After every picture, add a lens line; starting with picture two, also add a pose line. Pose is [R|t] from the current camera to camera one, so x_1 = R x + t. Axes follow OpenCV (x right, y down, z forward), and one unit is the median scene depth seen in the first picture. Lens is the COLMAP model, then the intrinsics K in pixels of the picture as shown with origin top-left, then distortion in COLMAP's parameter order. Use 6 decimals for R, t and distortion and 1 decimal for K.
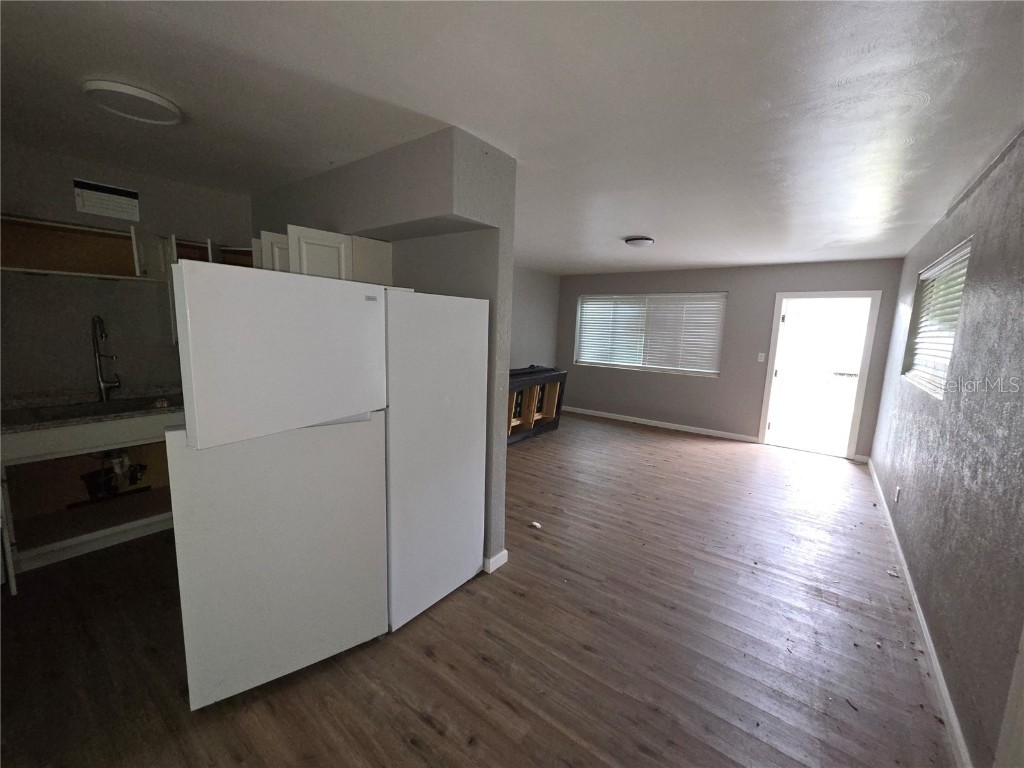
lens RADIAL K [[416.7, 0, 511.7], [0, 416.7, 385.4], [0, 0, 1]] dist [0.003742, -0.000447]
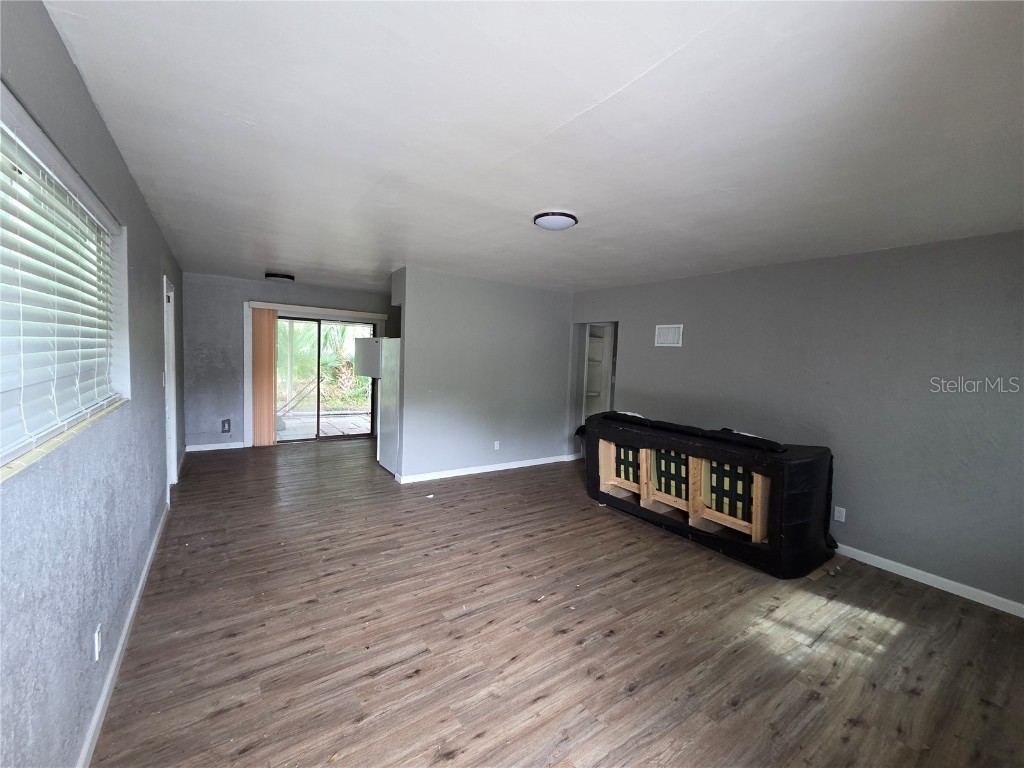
lens RADIAL K [[416.7, 0, 513.5], [0, 416.7, 386.5], [0, 0, 1]] dist [0.003742, -0.000447]
pose [[-0.302602, 0.020968, -0.952886, 1.512032], [-0.189850, 0.978398, 0.081819, -0.211631], [0.934018, 0.205664, -0.292084, 1.881274]]
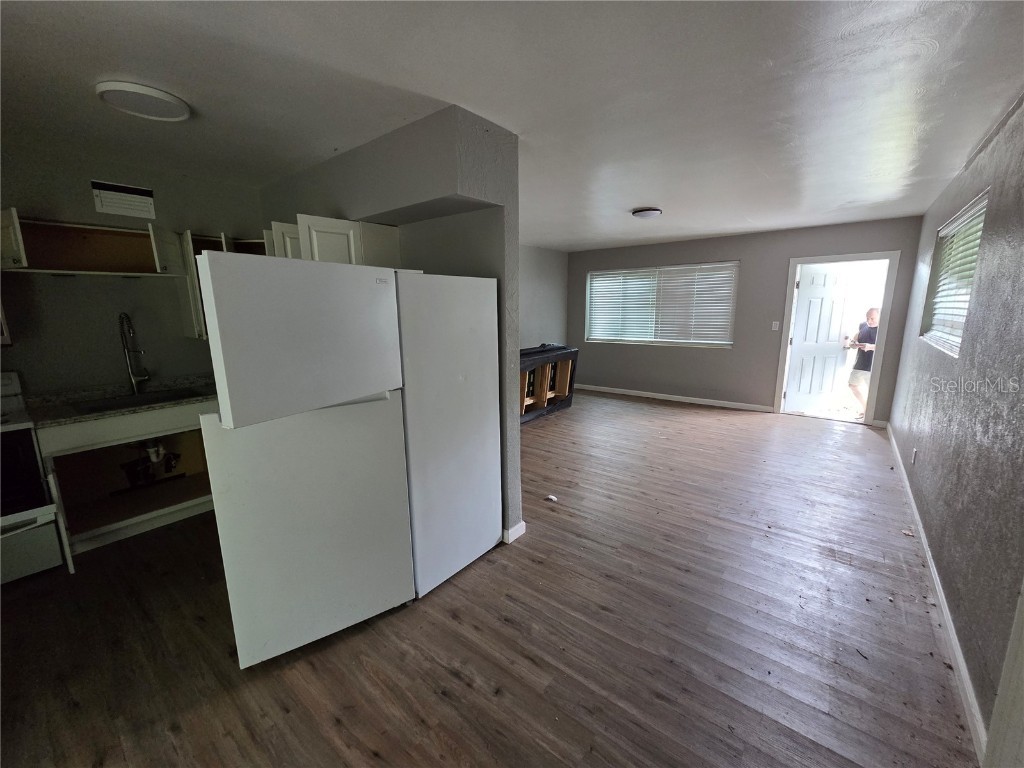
lens RADIAL K [[416.7, 0, 511.6], [0, 416.7, 385.6], [0, 0, 1]] dist [0.003742, -0.000447]
pose [[0.998638, -0.040470, -0.032924, 0.004150], [0.041857, 0.998215, 0.042609, 0.011941], [0.031141, -0.043929, 0.998549, -0.021611]]
